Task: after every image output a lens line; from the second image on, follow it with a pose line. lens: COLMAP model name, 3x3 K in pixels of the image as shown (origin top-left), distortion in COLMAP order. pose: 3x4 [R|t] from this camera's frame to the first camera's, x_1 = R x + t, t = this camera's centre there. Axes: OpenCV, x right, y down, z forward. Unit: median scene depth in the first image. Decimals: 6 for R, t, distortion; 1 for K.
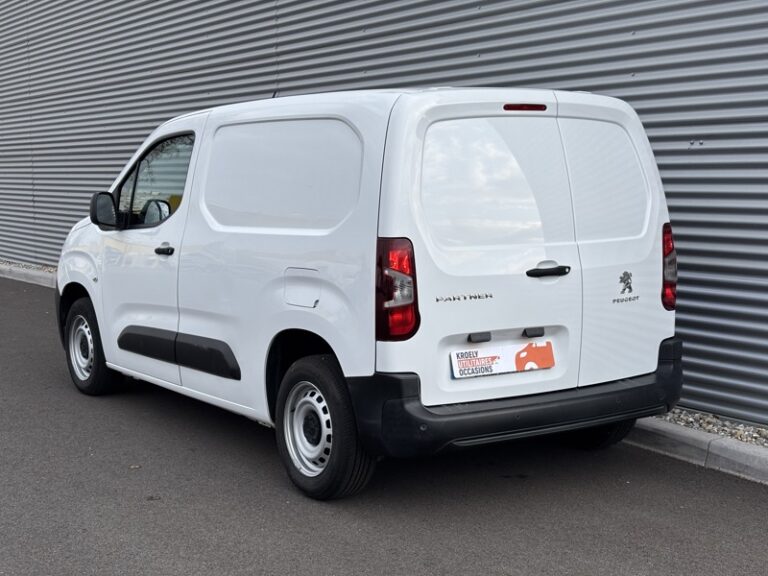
lens RADIAL K [[1172.1, 0, 383.1], [0, 1172.1, 307.7], [0, 0, 1]] dist [0.267597, -1.819172]
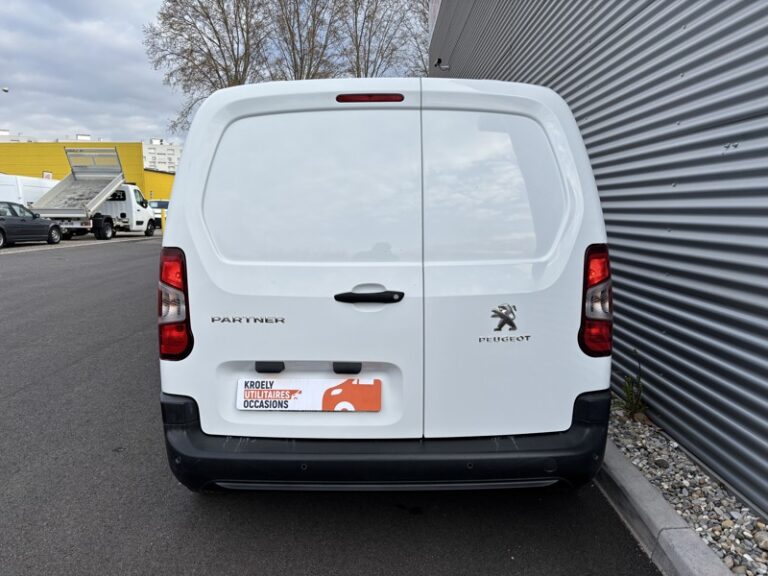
lens RADIAL K [[583.8, 0, 371.1], [0, 583.8, 293.1], [0, 0, 1]] dist [0.036847, -0.055696]
pose [[0.826749, 0.085575, -0.556024, 0.363838], [-0.068042, 0.996318, 0.052168, -0.054056], [0.558440, -0.005297, 0.829528, 0.658869]]
